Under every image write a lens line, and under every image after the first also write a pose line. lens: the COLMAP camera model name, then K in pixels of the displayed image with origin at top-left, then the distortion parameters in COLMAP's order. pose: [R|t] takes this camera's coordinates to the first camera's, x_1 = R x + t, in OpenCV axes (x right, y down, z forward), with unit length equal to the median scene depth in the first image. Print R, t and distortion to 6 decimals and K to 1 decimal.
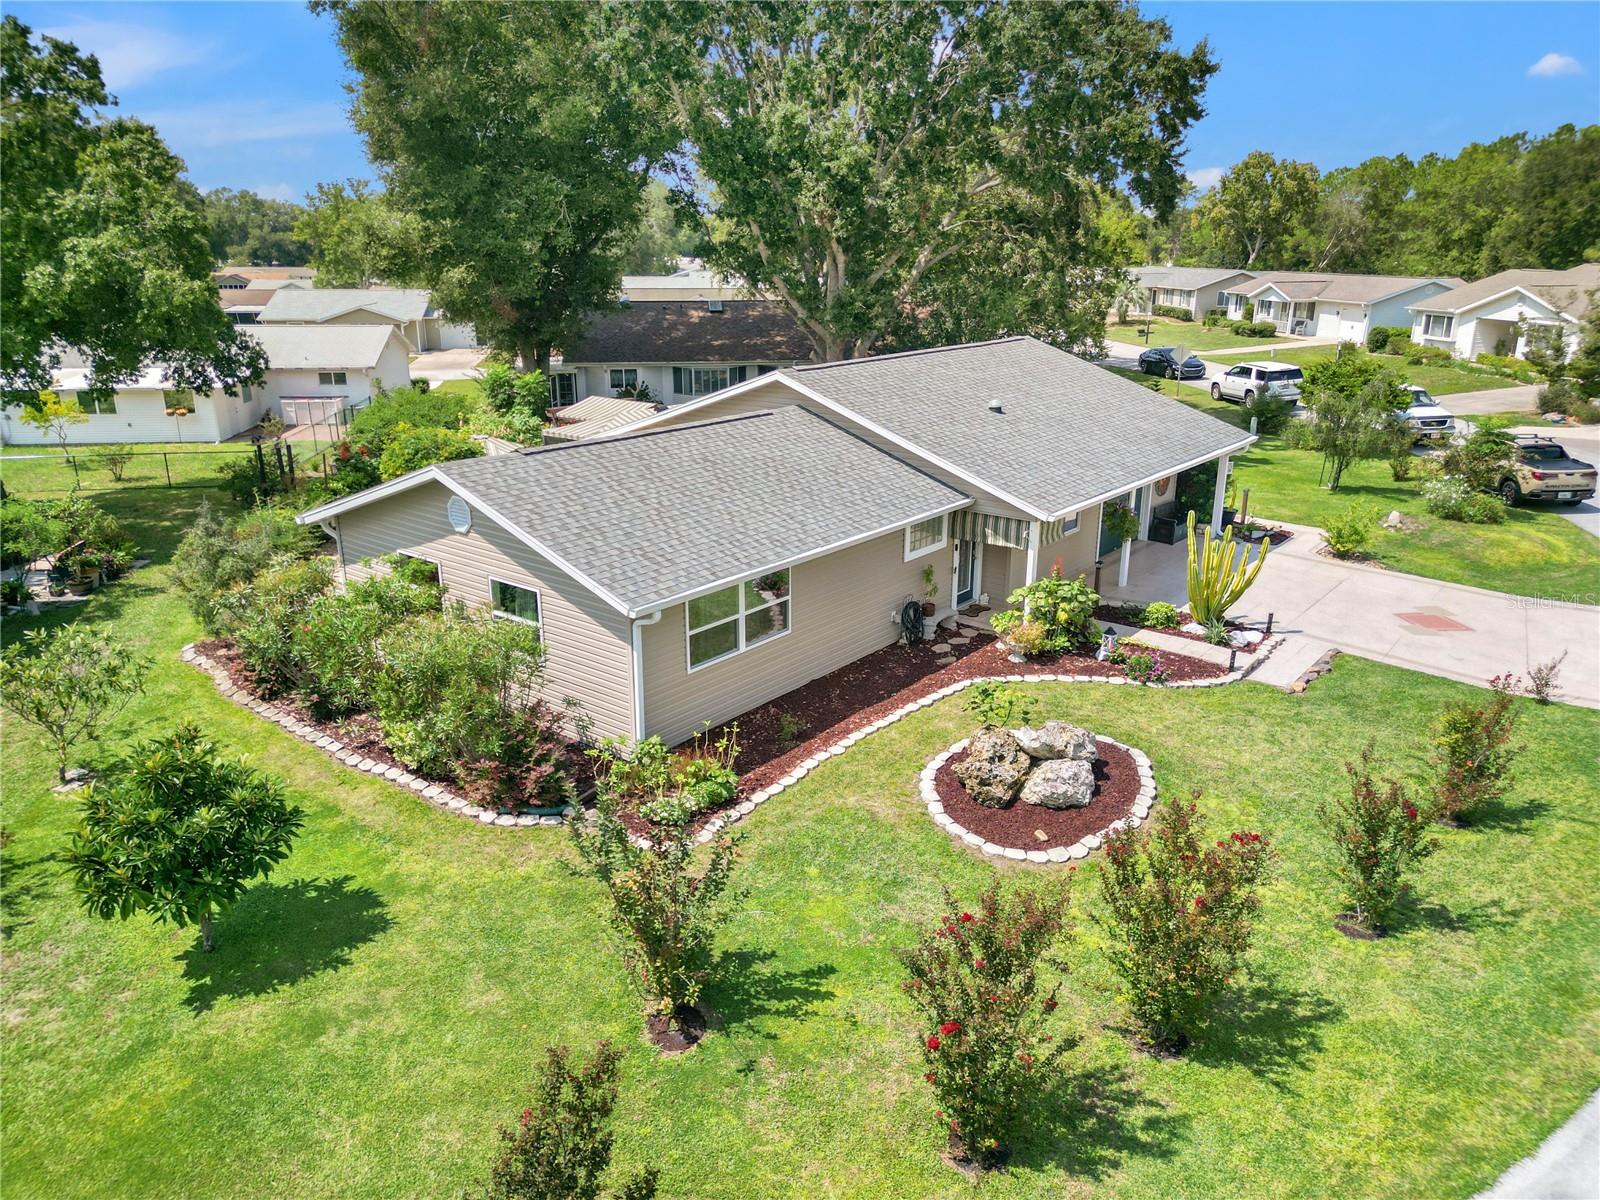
lens RADIAL K [[1119.2, 0, 796.2], [0, 1119.2, 601.9], [0, 0, 1]] dist [0.061208, -0.056155]
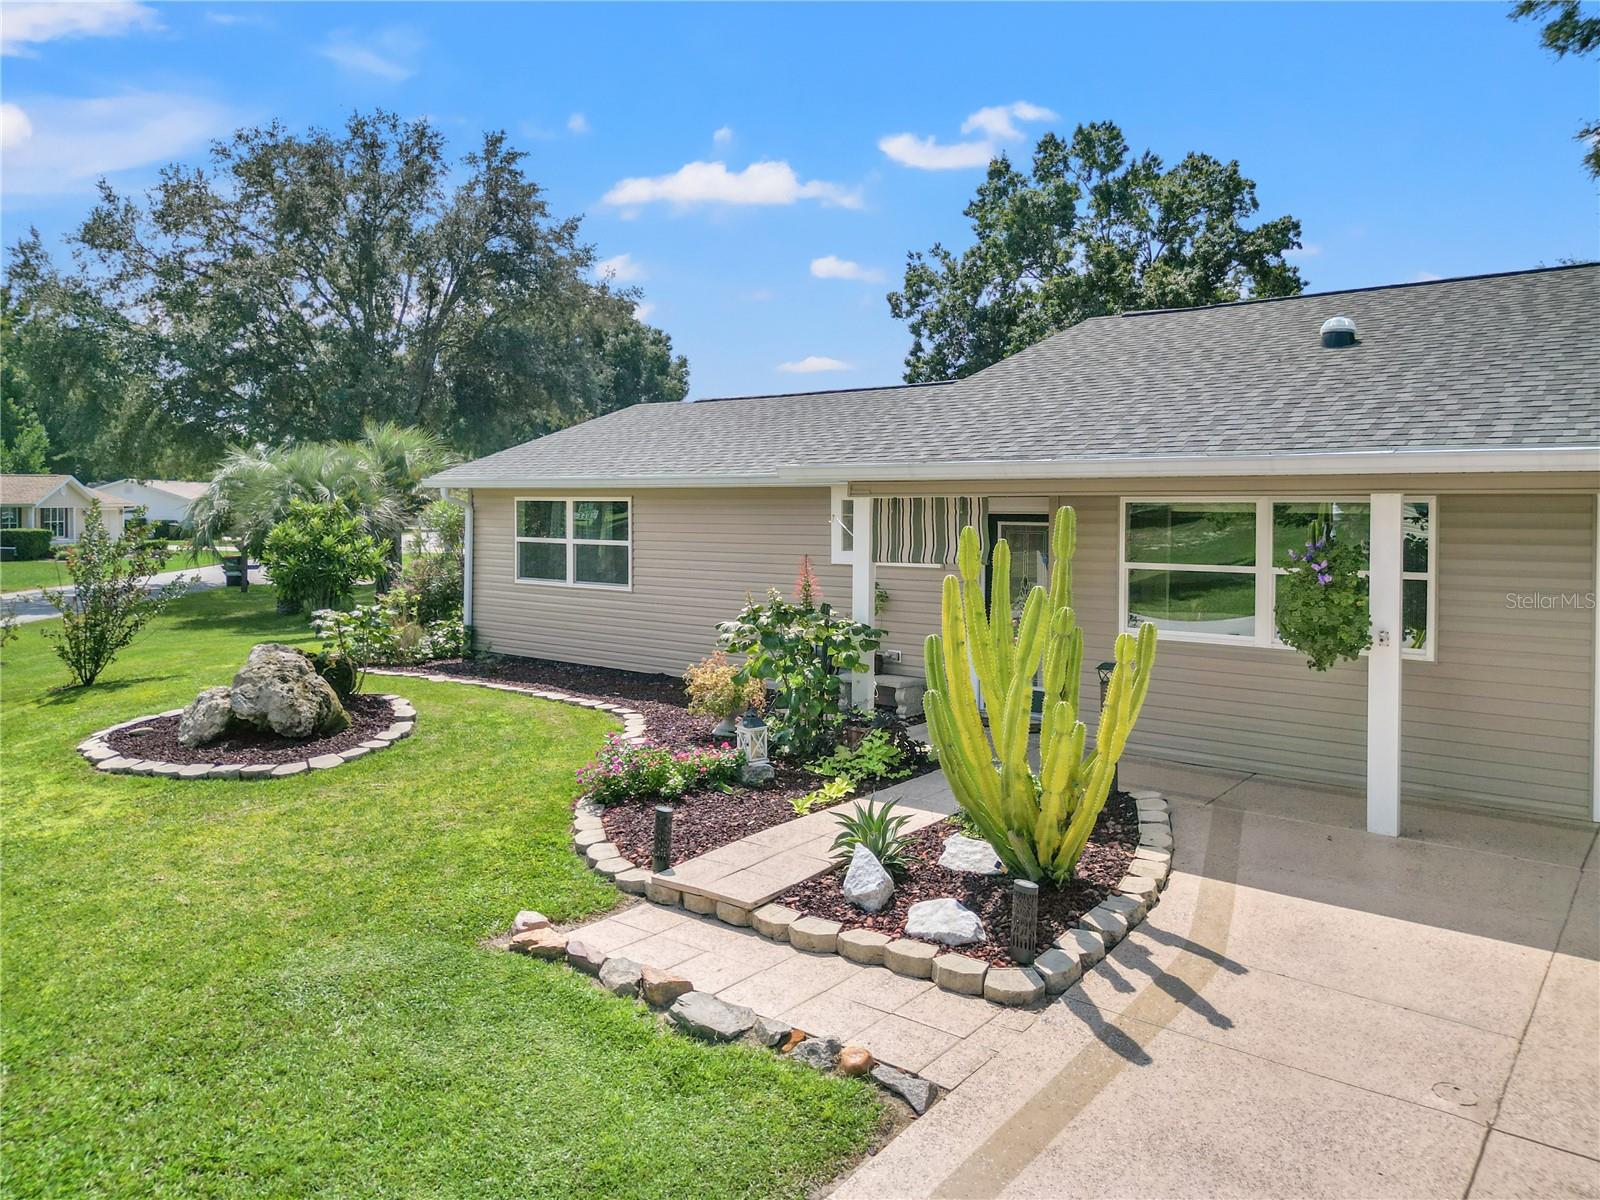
lens RADIAL K [[1138.7, 0, 796.2], [0, 1138.7, 554.9], [0, 0, 1]] dist [0.061413, -0.053117]
pose [[-0.005283, 0.042764, -0.999071, 0.693896], [-0.306218, 0.951020, 0.042327, -0.058318], [0.951947, 0.306157, 0.008071, 0.941641]]
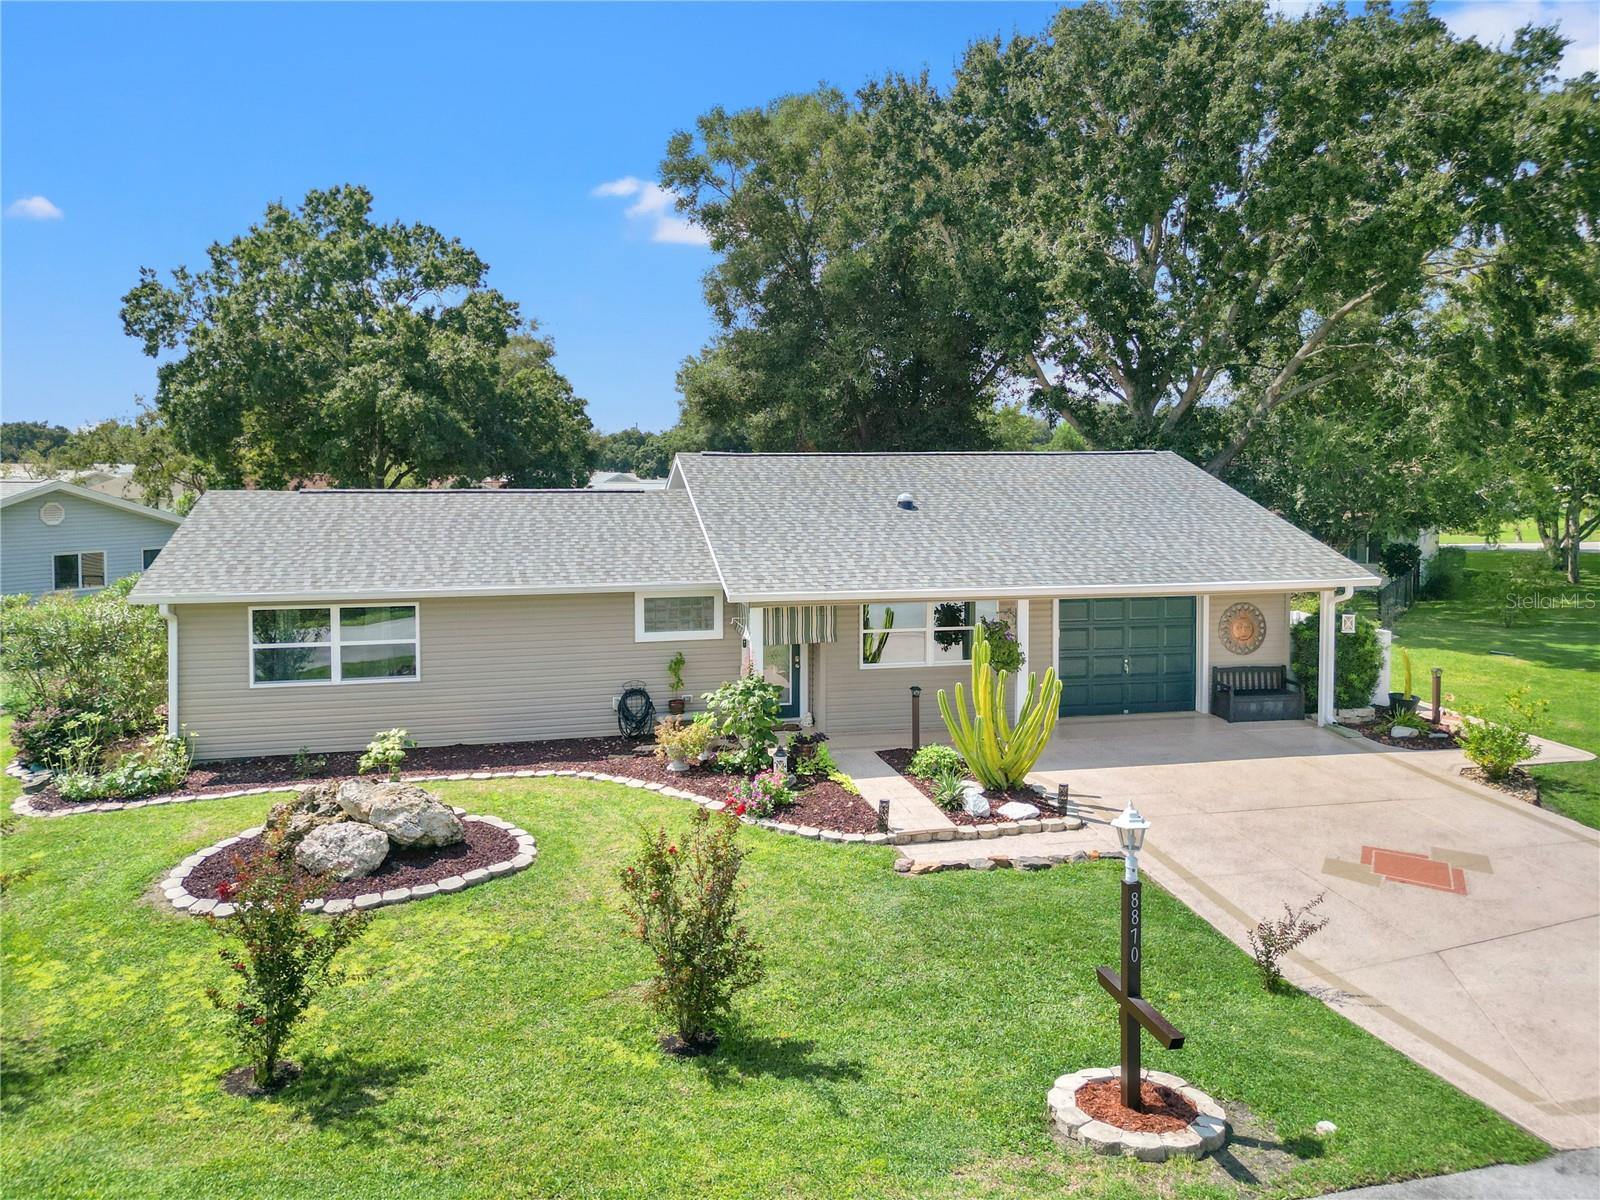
lens RADIAL K [[1155.9, 0, 797.5], [0, 1155.9, 514.6], [0, 0, 1]] dist [0.056134, -0.047759]
pose [[0.784323, 0.026873, -0.619770, 0.734131], [-0.186679, 0.962977, -0.194489, 0.020298], [0.591598, 0.268240, 0.760302, 0.343629]]
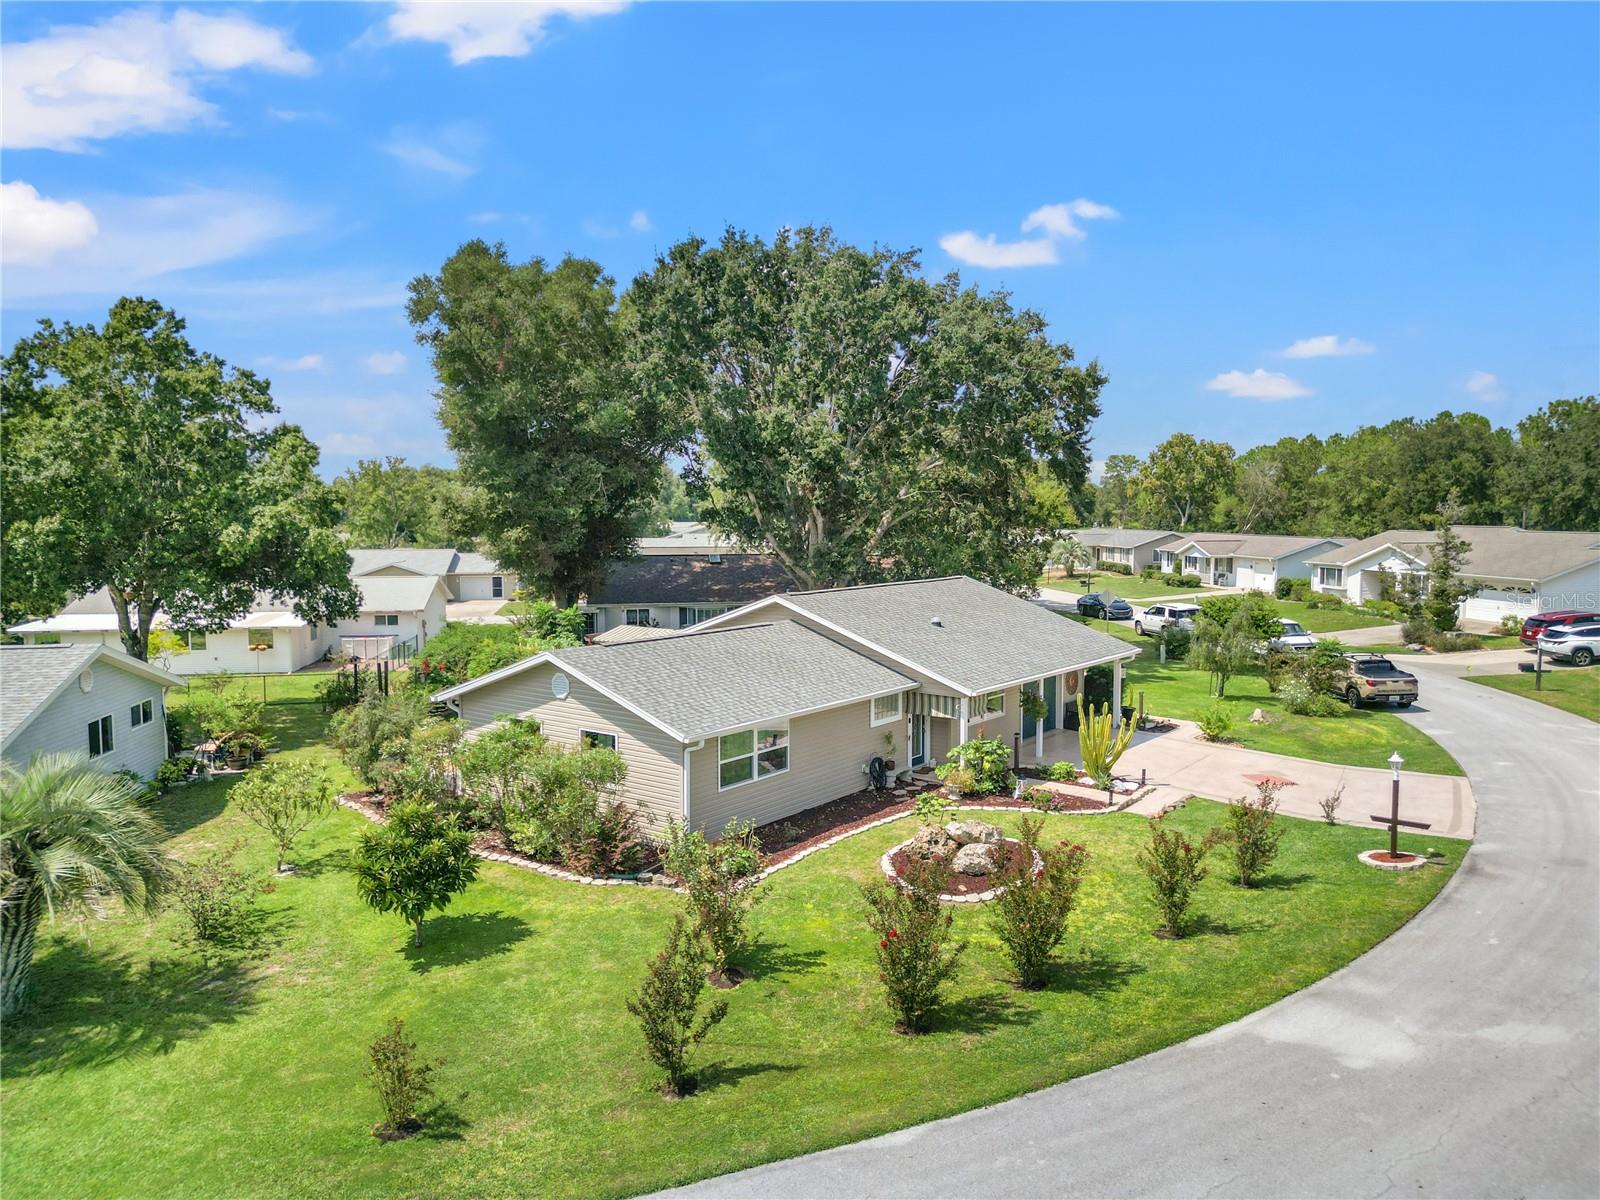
lens RADIAL K [[1119.2, 0, 796.2], [0, 1119.2, 601.9], [0, 0, 1]] dist [0.061208, -0.056155]
pose [[0.999825, -0.003784, 0.018328, -0.018006], [0.007795, 0.974548, -0.224045, 0.115401], [-0.017014, 0.224149, 0.974406, -0.352579]]
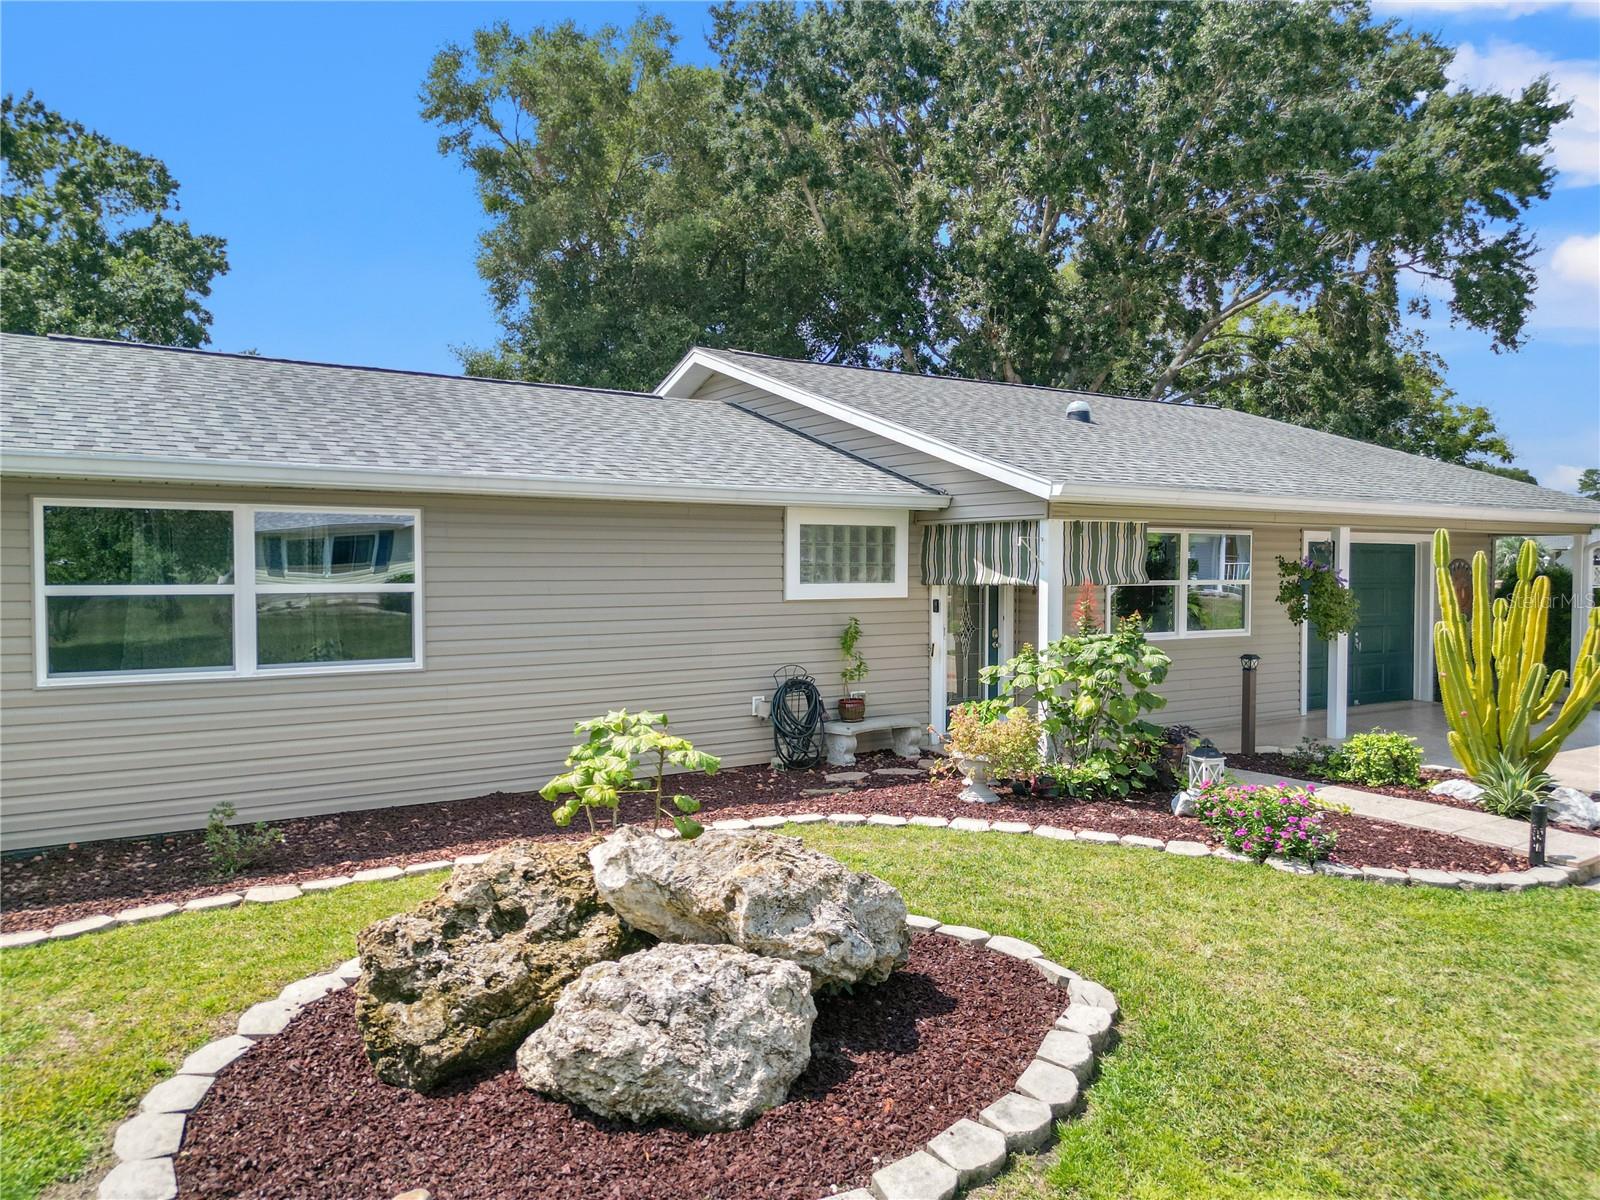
lens RADIAL K [[1125.8, 0, 795.8], [0, 1125.8, 602.5], [0, 0, 1]] dist [0.025934, -0.003527]
pose [[0.949814, 0.011163, -0.312617, 0.250993], [-0.096324, 0.961242, -0.258334, 0.092615], [0.297616, 0.275481, 0.914076, 0.519912]]
